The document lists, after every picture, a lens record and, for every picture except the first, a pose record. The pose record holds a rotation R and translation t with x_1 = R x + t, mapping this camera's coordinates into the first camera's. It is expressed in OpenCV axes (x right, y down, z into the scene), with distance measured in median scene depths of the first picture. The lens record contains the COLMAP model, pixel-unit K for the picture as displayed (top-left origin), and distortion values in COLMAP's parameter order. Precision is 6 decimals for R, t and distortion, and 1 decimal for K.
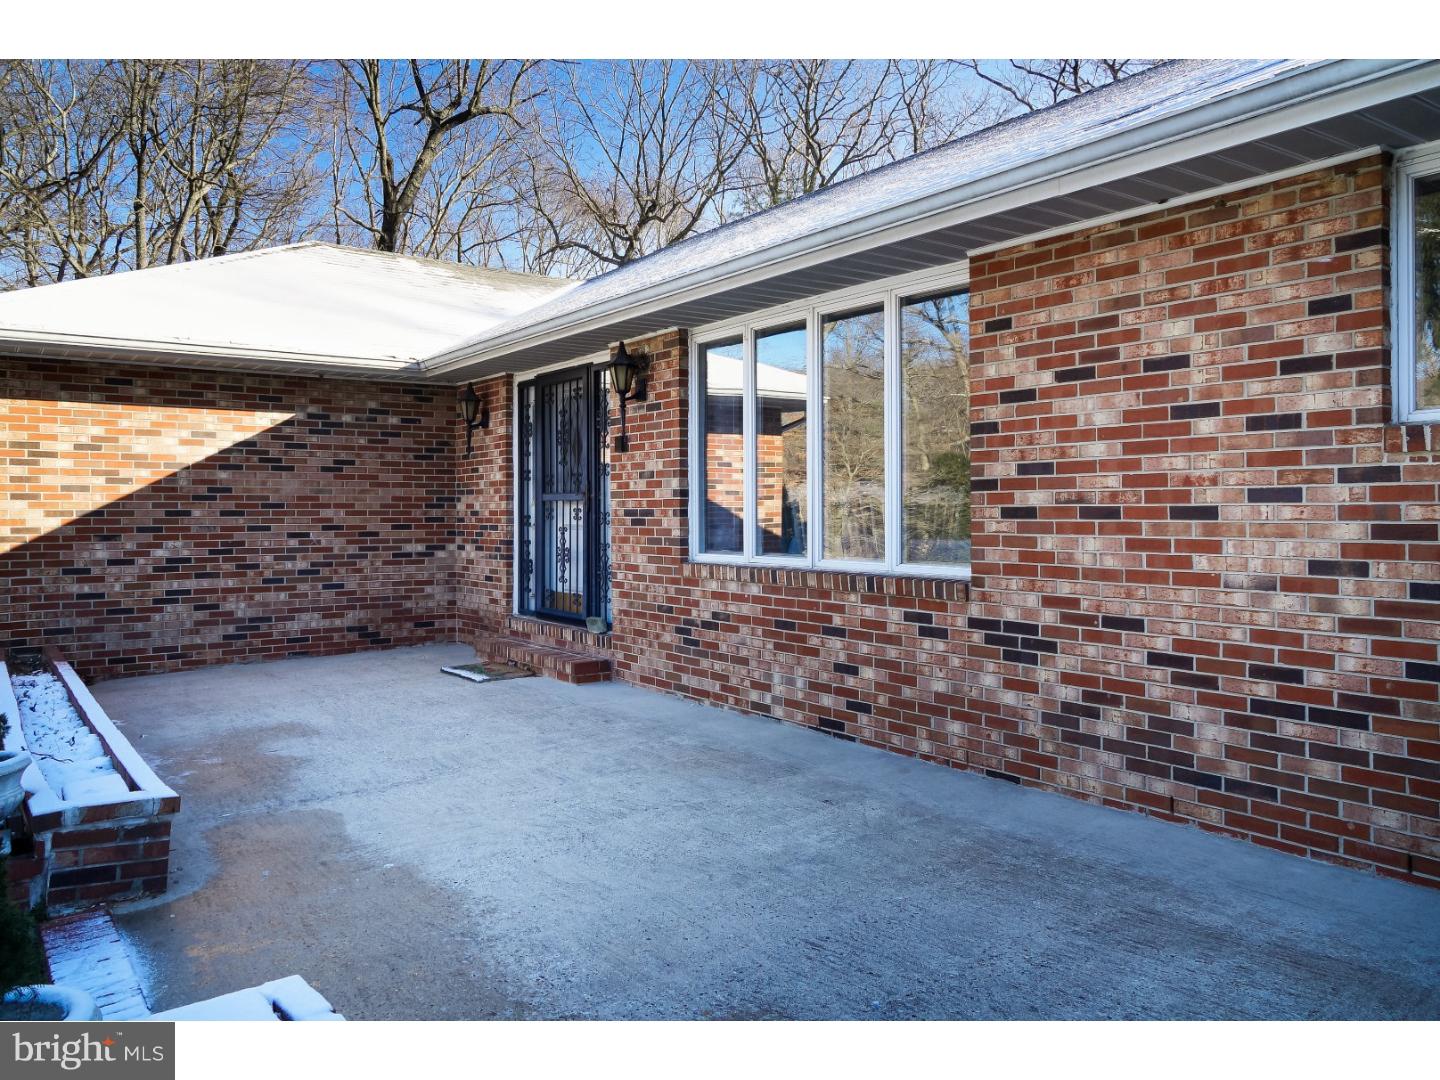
lens RADIAL K [[1055.1, 0, 686.7], [0, 1055.1, 511.4], [0, 0, 1]] dist [-0.023342, -0.001818]
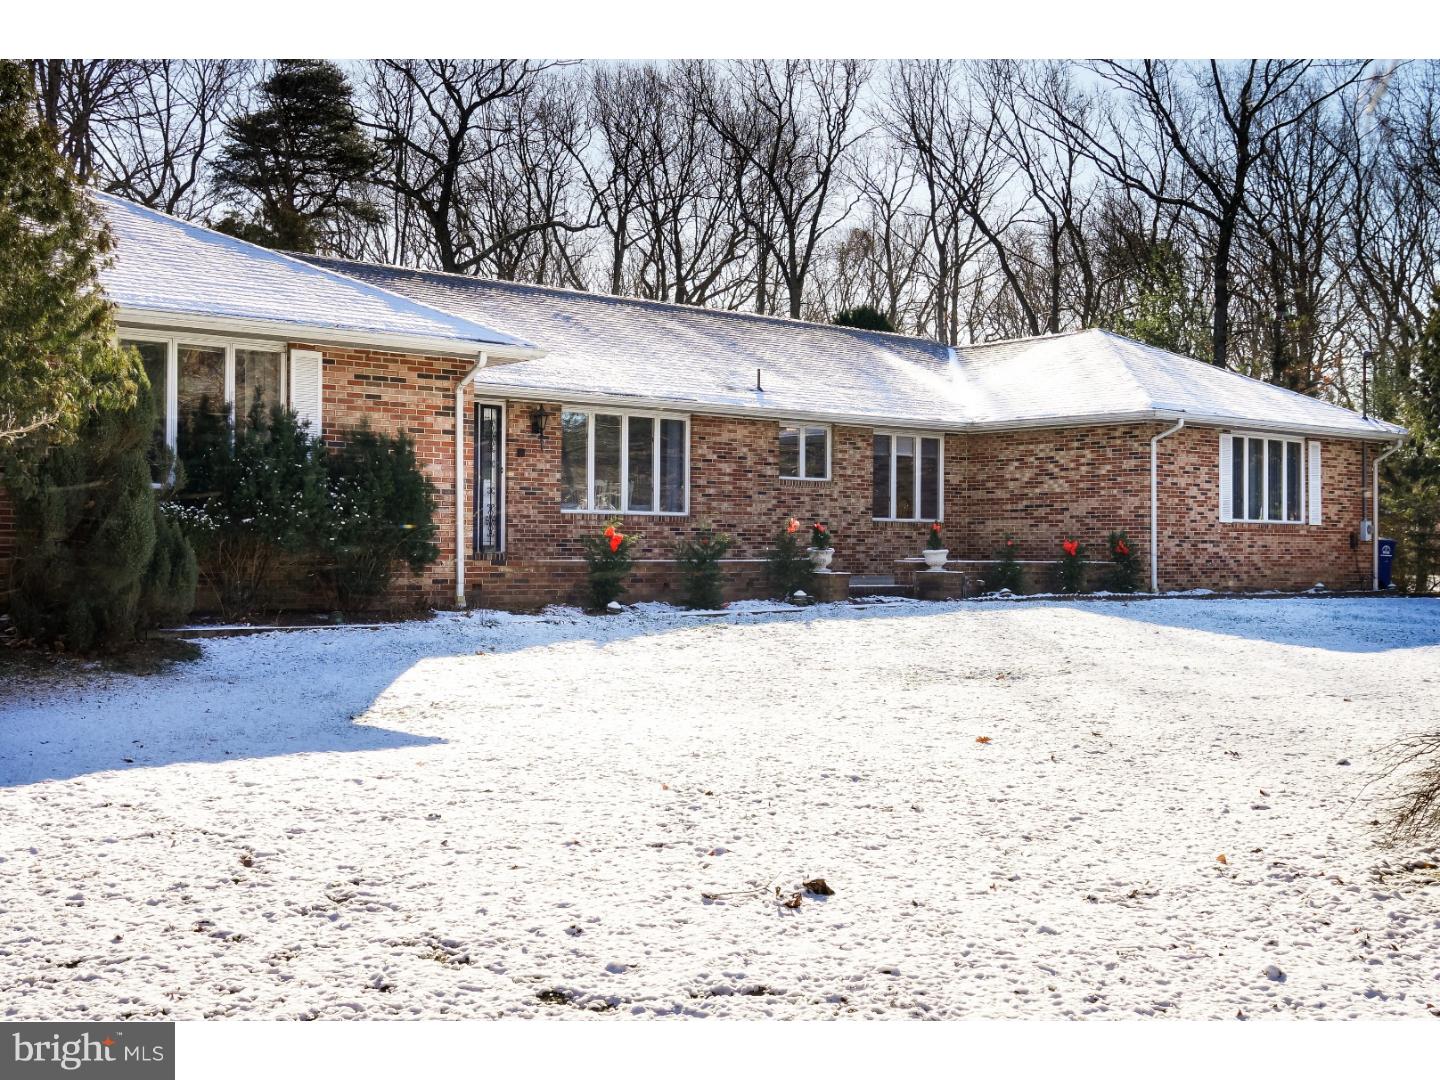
lens RADIAL K [[1700.3, 0, 720.0], [0, 1700.3, 540.0], [0, 0, 1]] dist [0.004602, -0.010357]
pose [[-0.106610, 0.014068, 0.994201, -4.236084], [-0.003106, 0.999890, -0.014481, 0.185662], [-0.994296, -0.004632, -0.106554, 1.280746]]
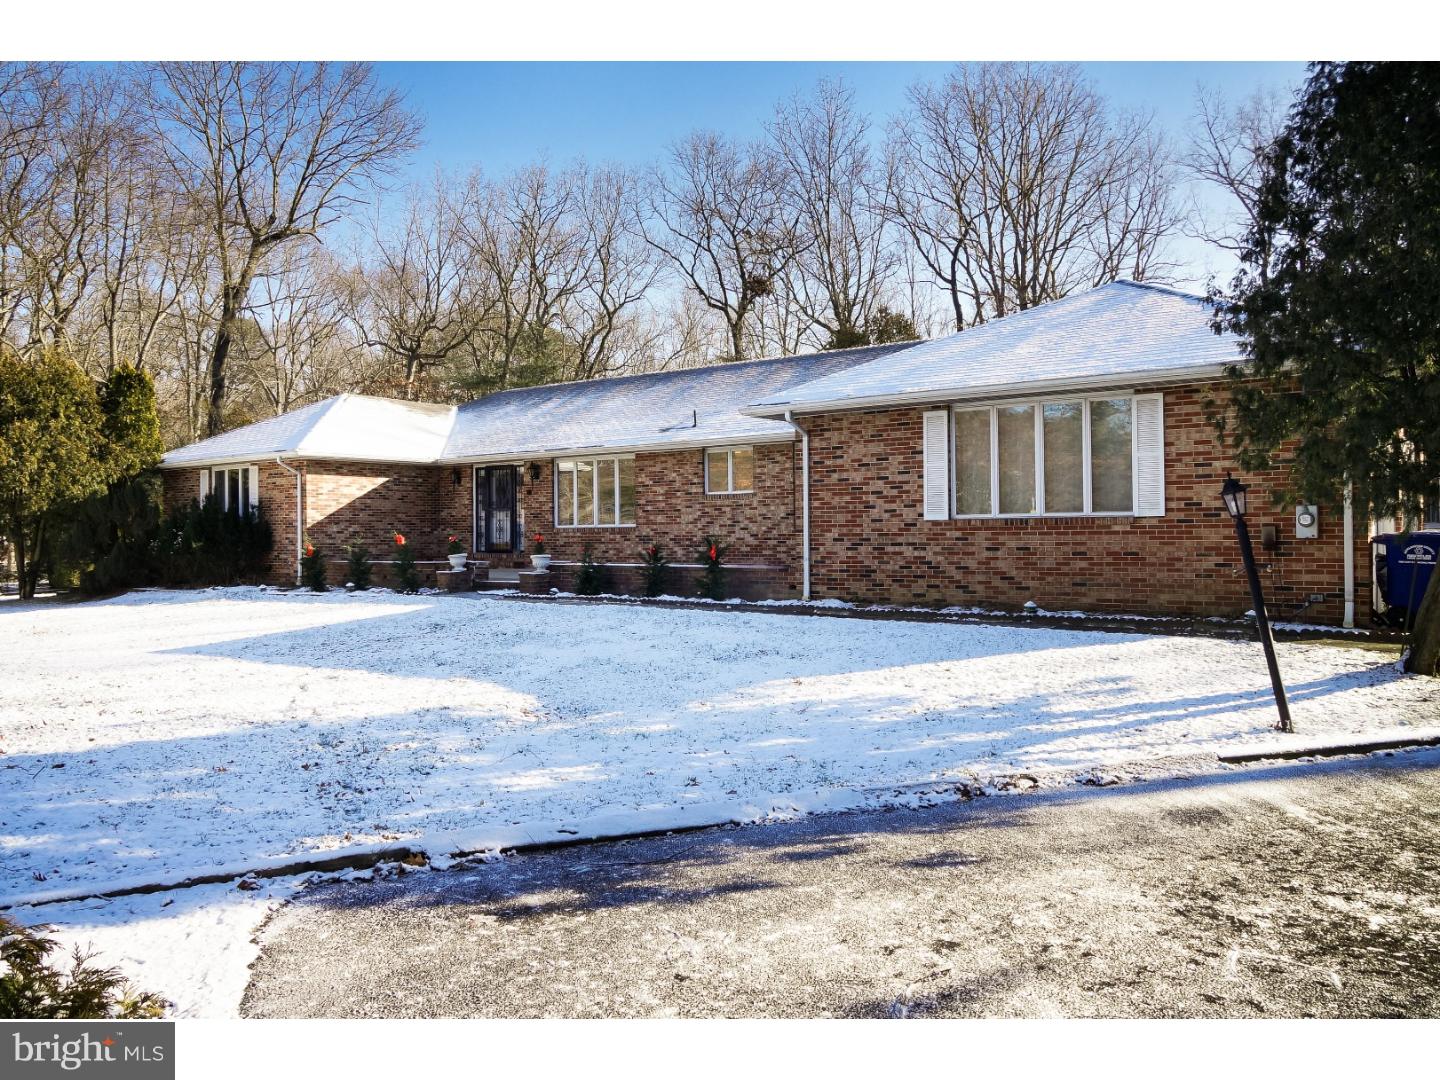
lens RADIAL K [[1095.7, 0, 720.0], [0, 1095.7, 540.0], [0, 0, 1]] dist [-0.009234, -0.000851]
pose [[0.945862, -0.005999, 0.324514, -0.776410], [0.005148, 0.999981, 0.003480, 0.093536], [-0.324529, -0.001621, 0.945874, -3.028955]]
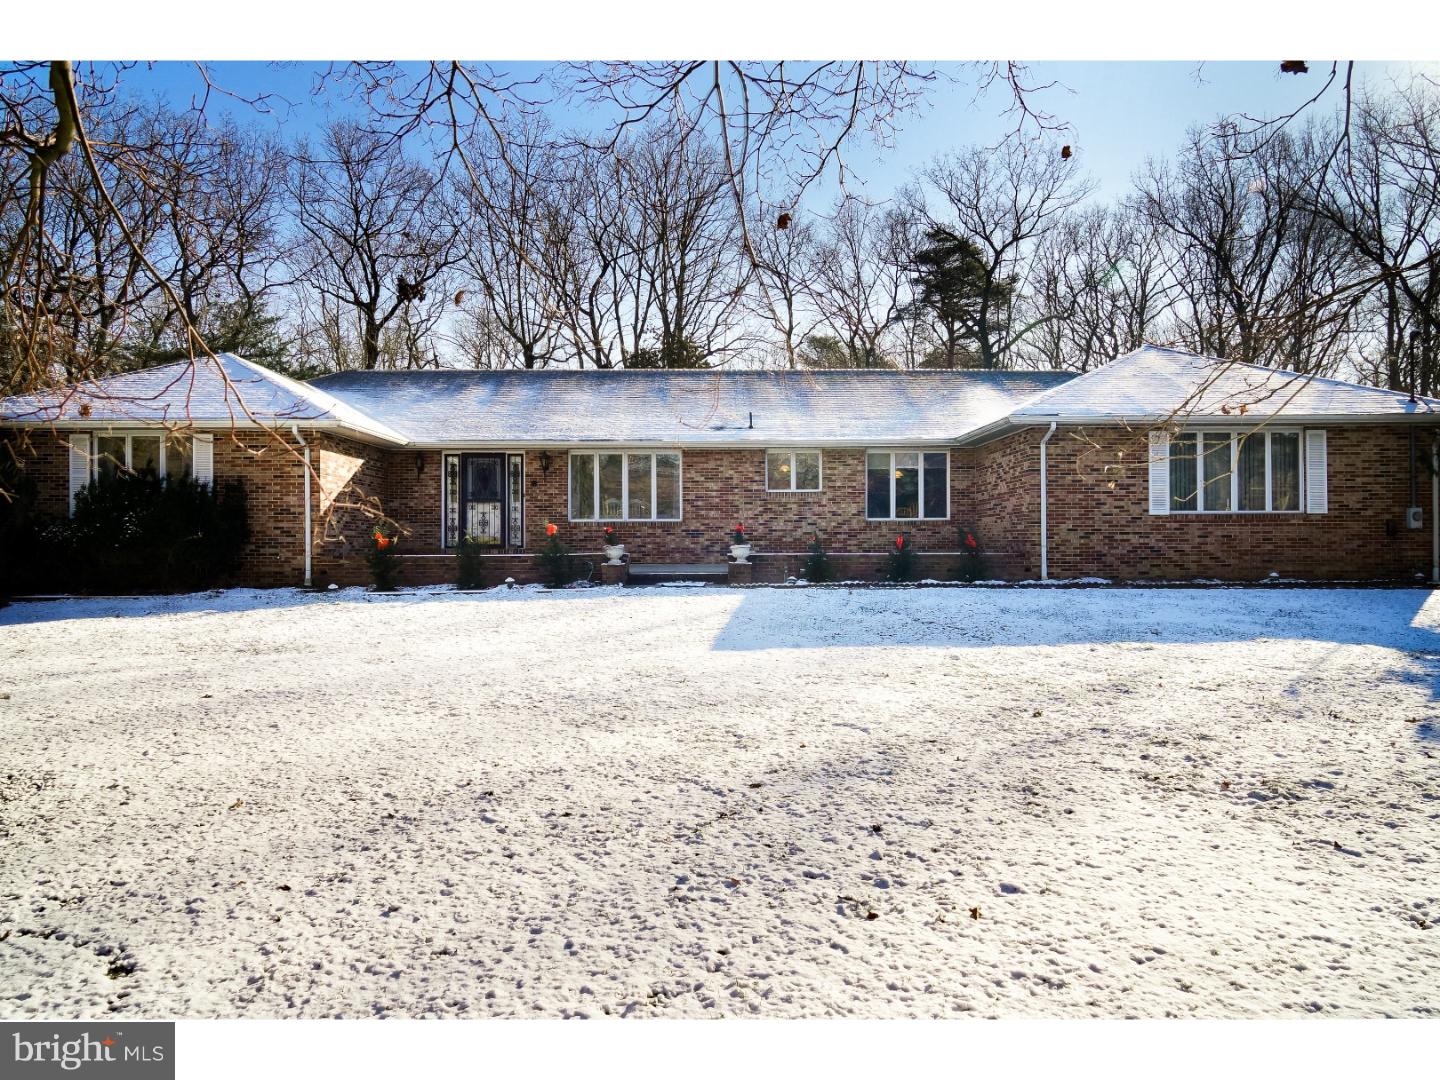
lens RADIAL K [[993.7, 0, 720.0], [0, 993.7, 540.0], [0, 0, 1]] dist [0.000124, 0.000828]
pose [[0.561554, 0.005416, 0.827422, -2.757798], [0.002687, 0.999961, -0.008369, 0.158606], [-0.827436, 0.006923, 0.561518, -1.327175]]
